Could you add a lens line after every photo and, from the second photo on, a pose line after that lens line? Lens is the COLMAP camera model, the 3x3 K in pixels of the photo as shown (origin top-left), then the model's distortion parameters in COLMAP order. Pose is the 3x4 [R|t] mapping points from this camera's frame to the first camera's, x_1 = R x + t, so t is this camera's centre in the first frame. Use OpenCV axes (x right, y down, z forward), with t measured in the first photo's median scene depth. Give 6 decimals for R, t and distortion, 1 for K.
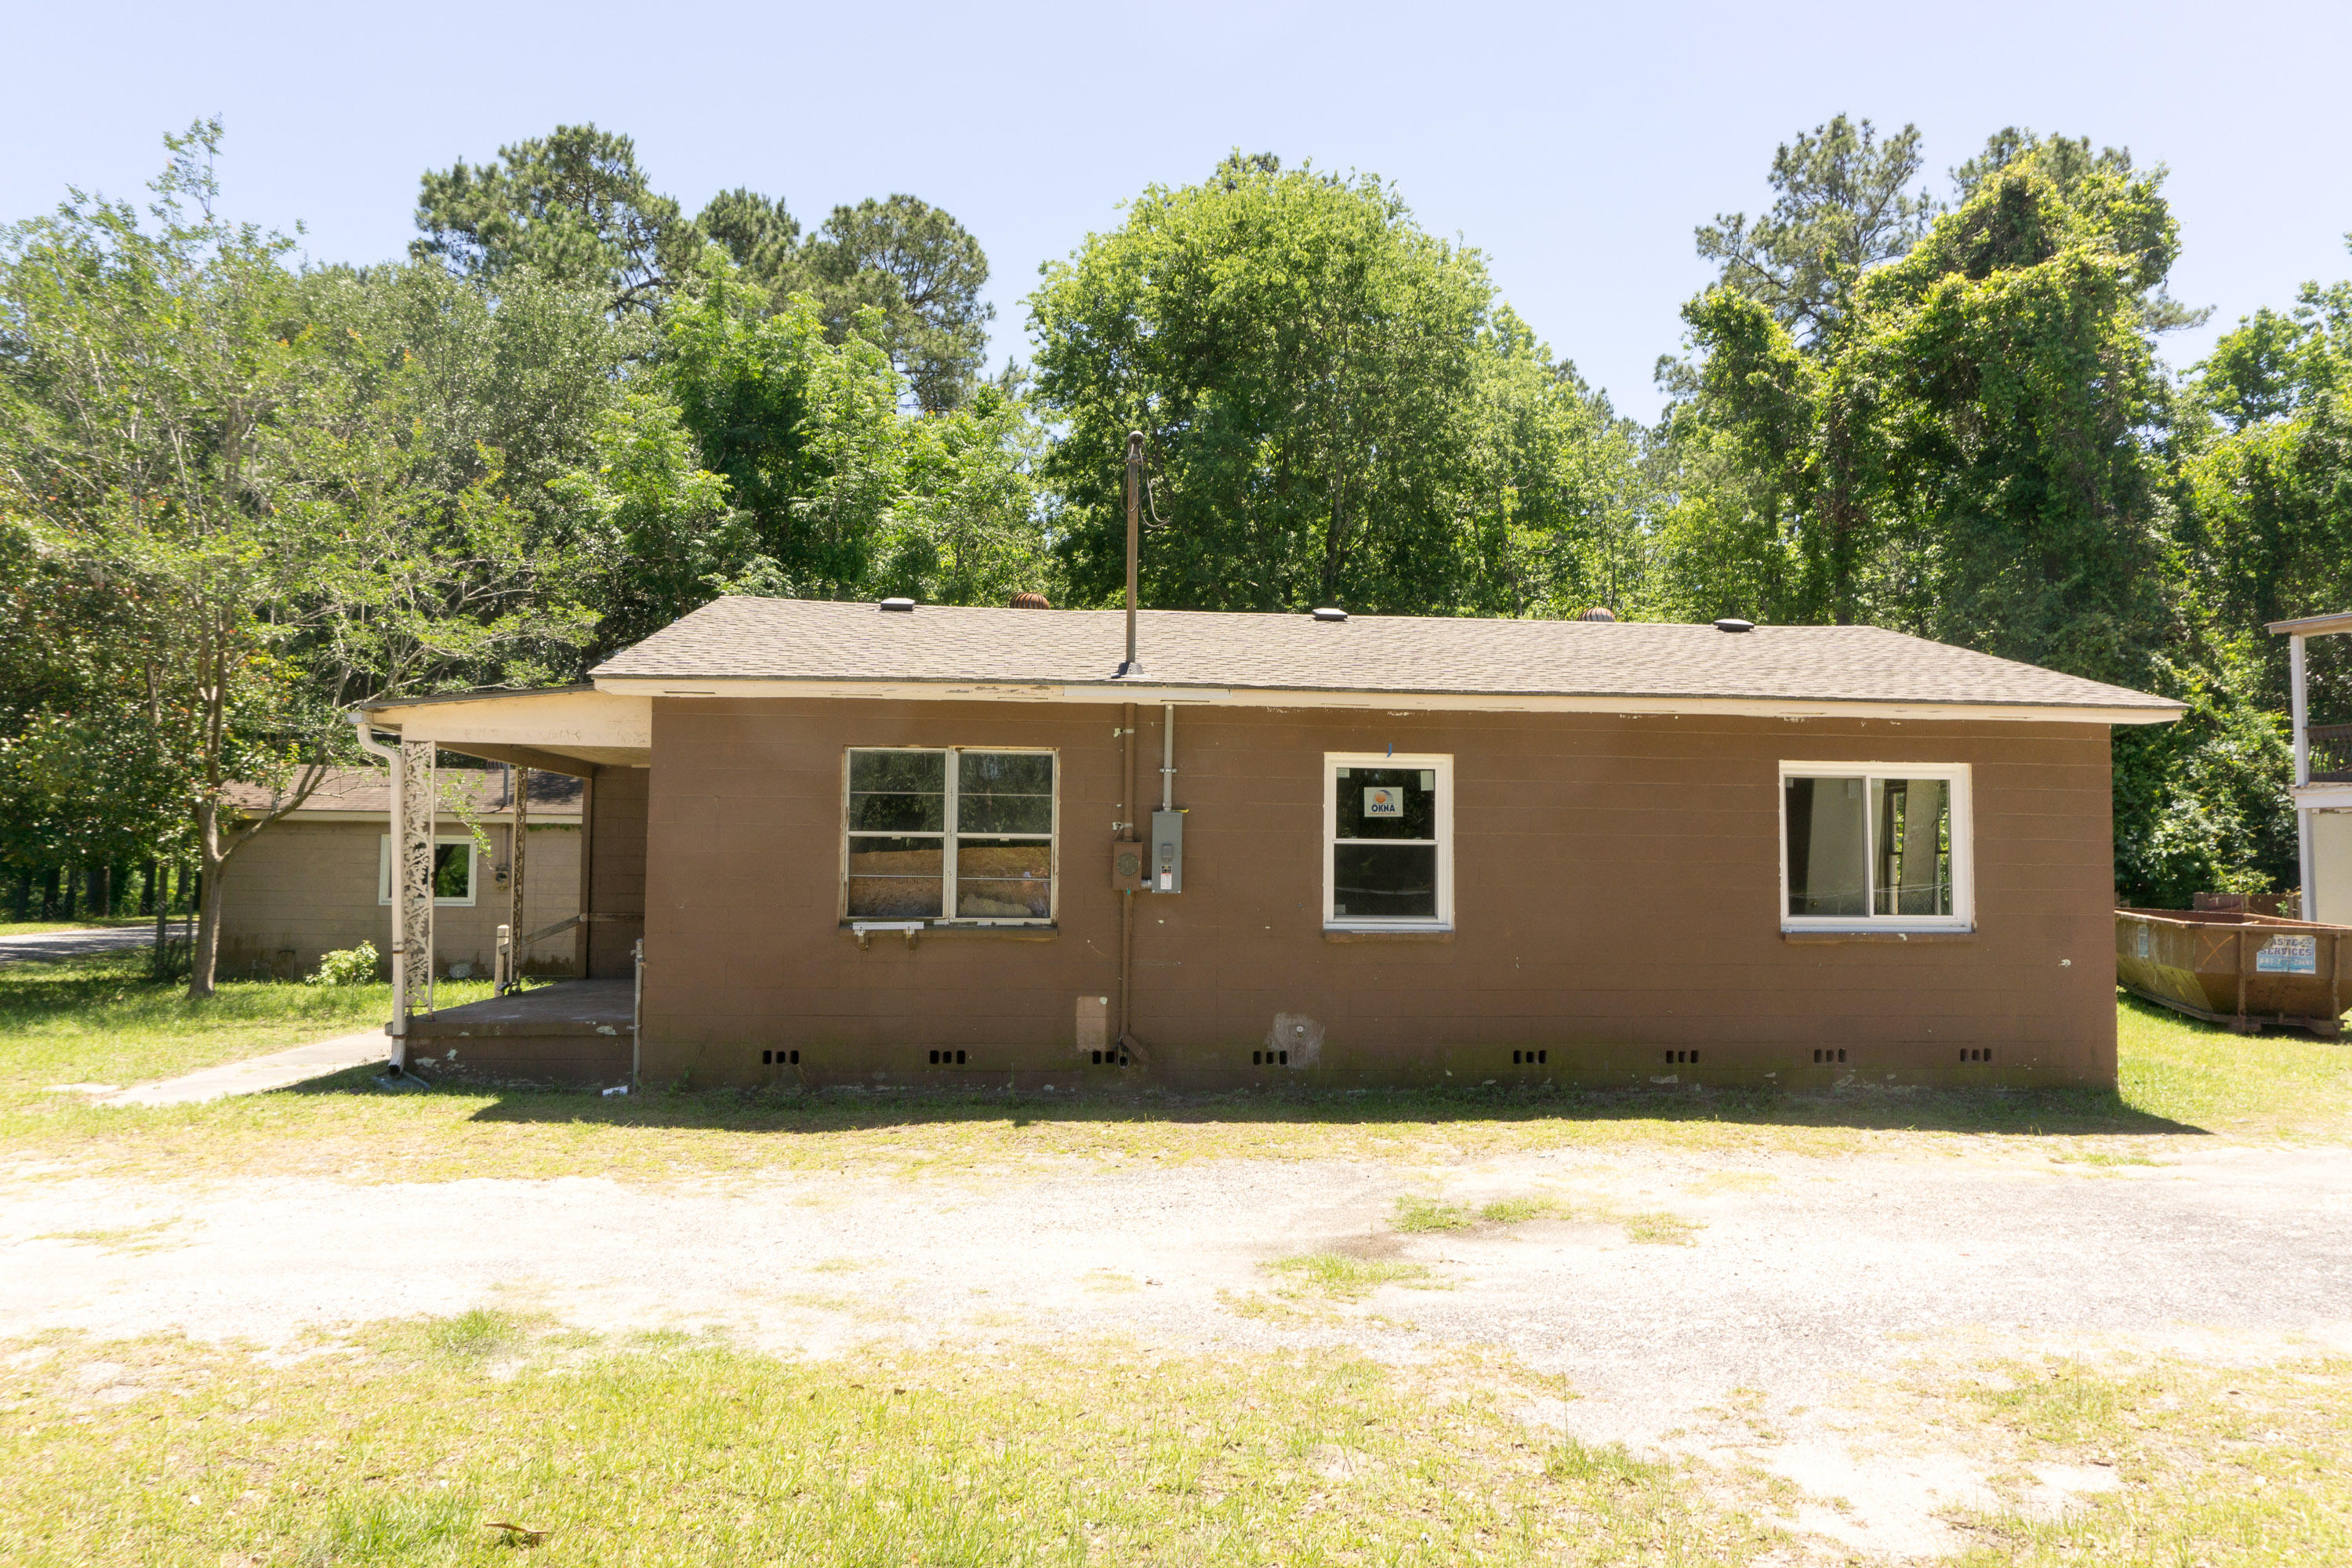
lens RADIAL K [[1618.9, 0, 1176.0], [0, 1618.9, 784.0], [0, 0, 1]] dist [-0.008109, -0.003042]
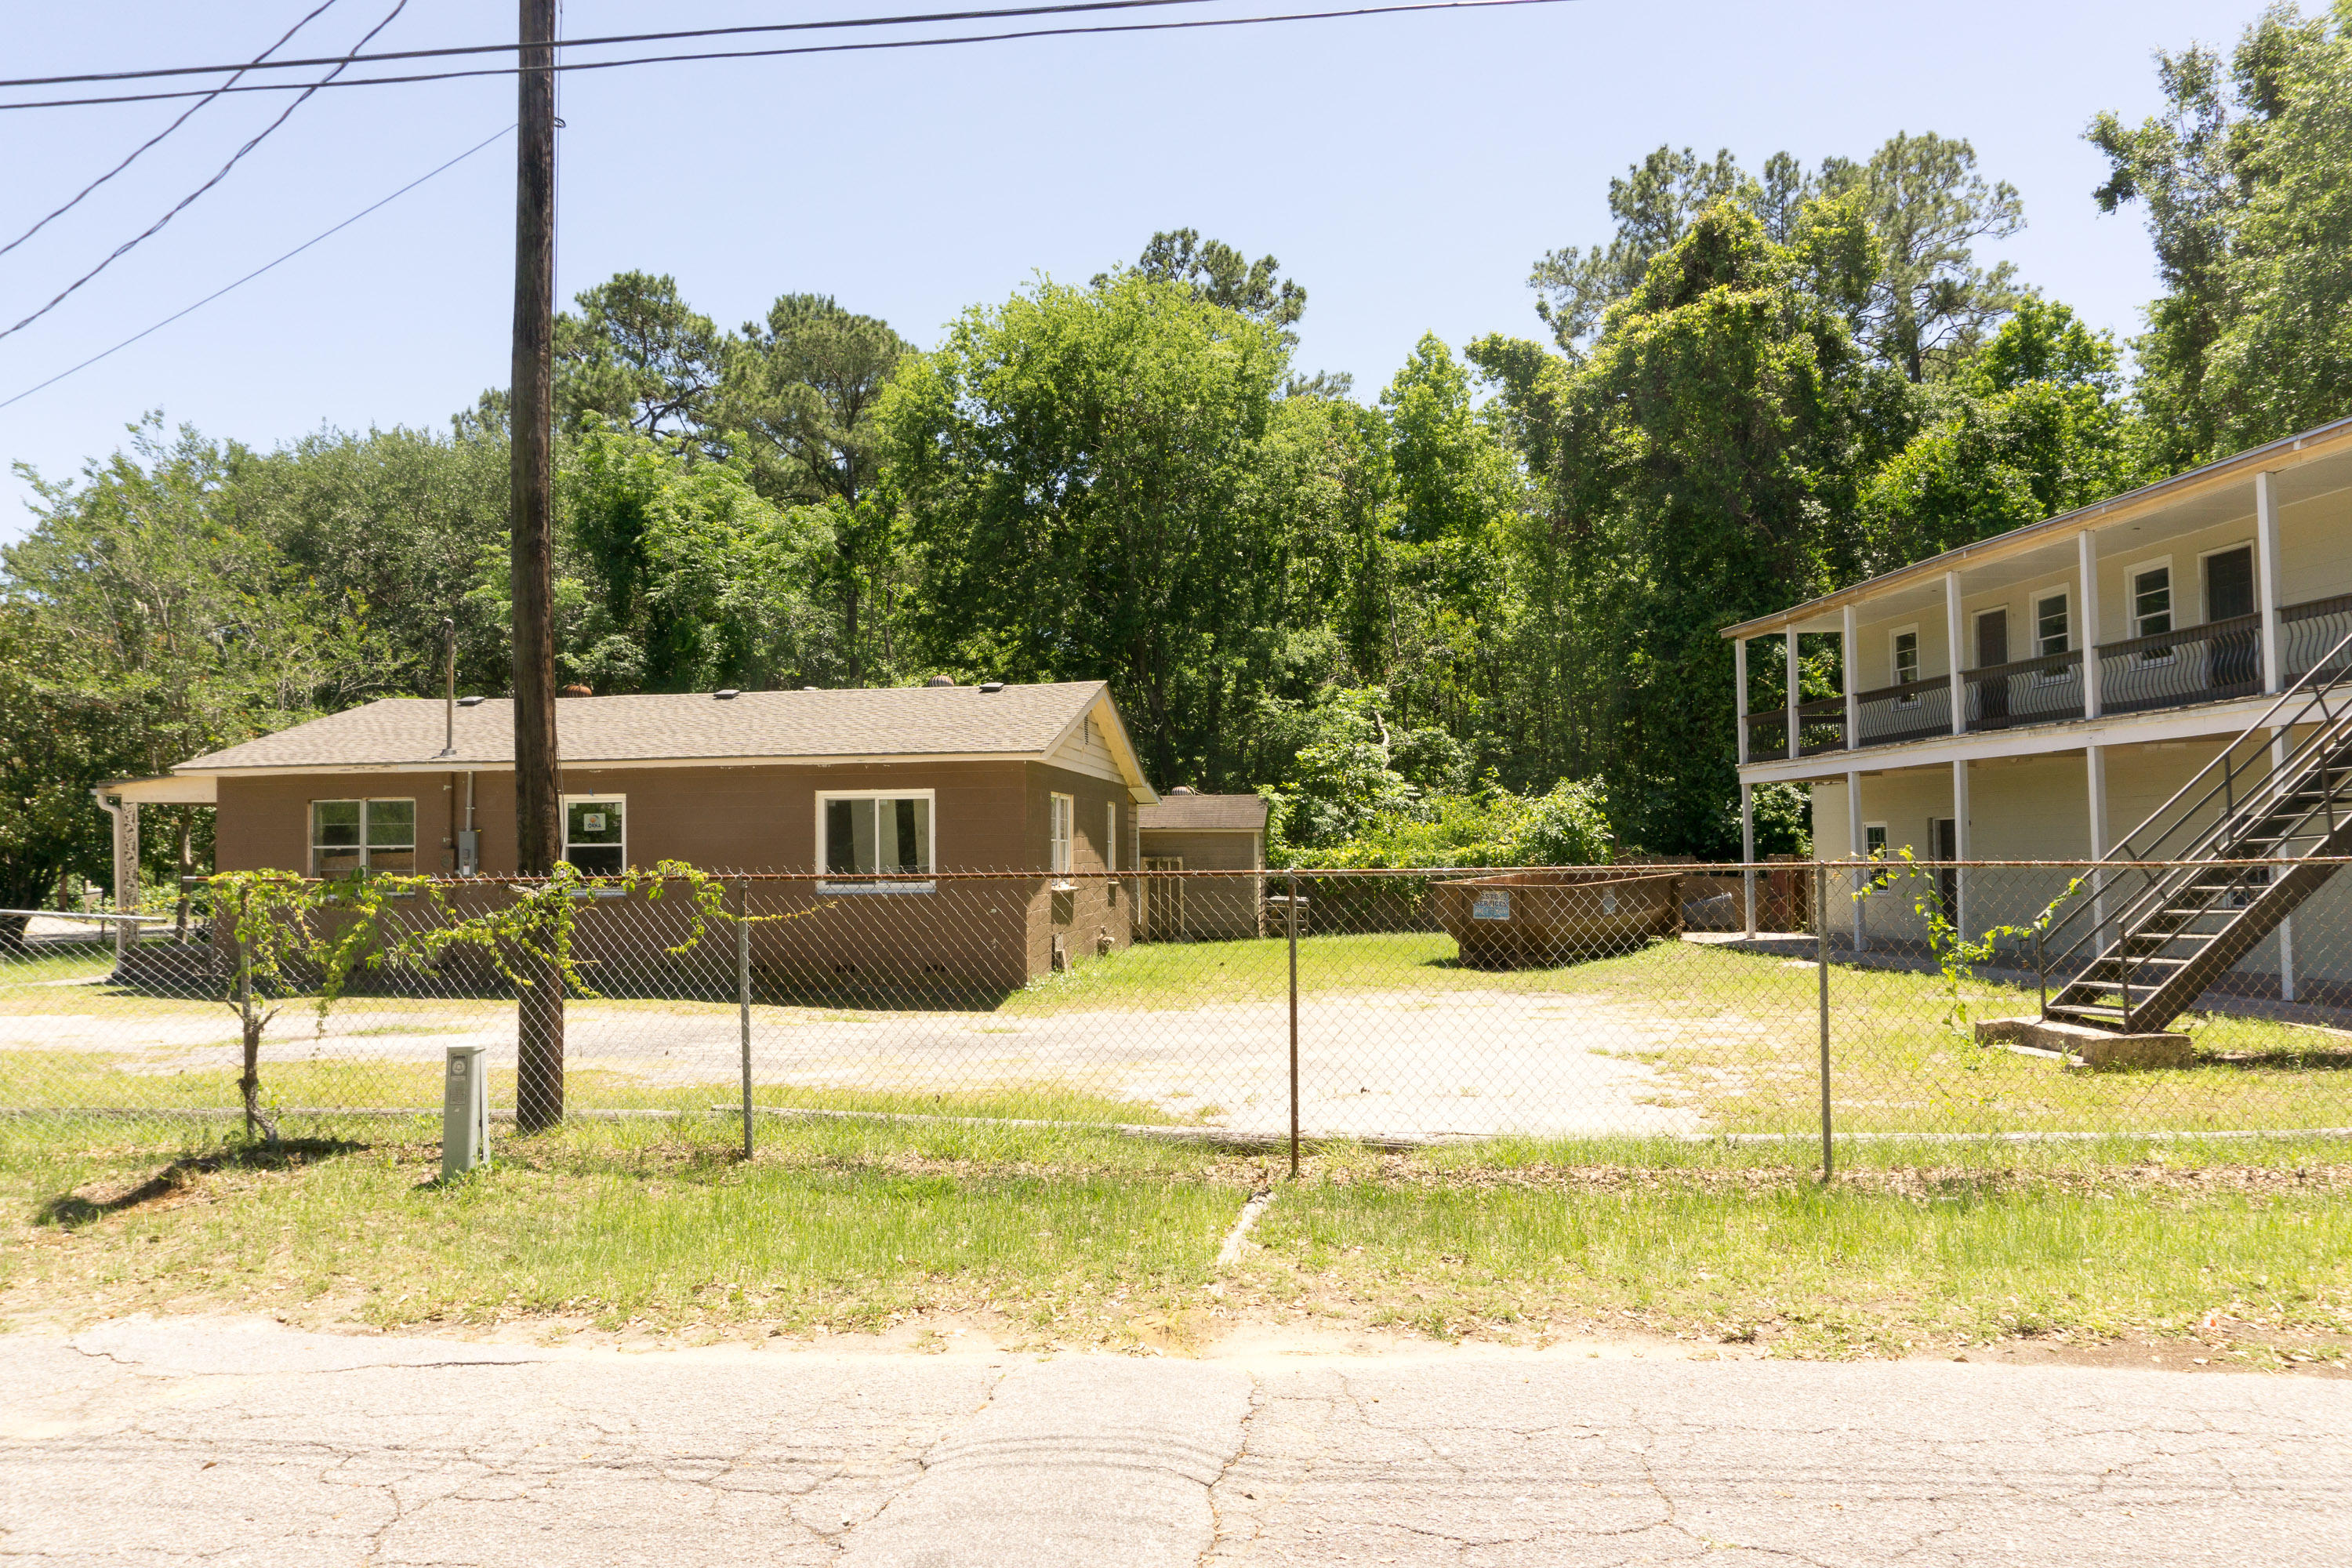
lens RADIAL K [[1641.9, 0, 1176.0], [0, 1641.9, 784.0], [0, 0, 1]] dist [-0.006562, -0.001203]
pose [[0.973493, -0.030703, -0.226645, 0.830576], [0.034640, 0.999310, 0.013417, -0.023107], [0.226076, -0.020913, 0.973885, -0.416616]]
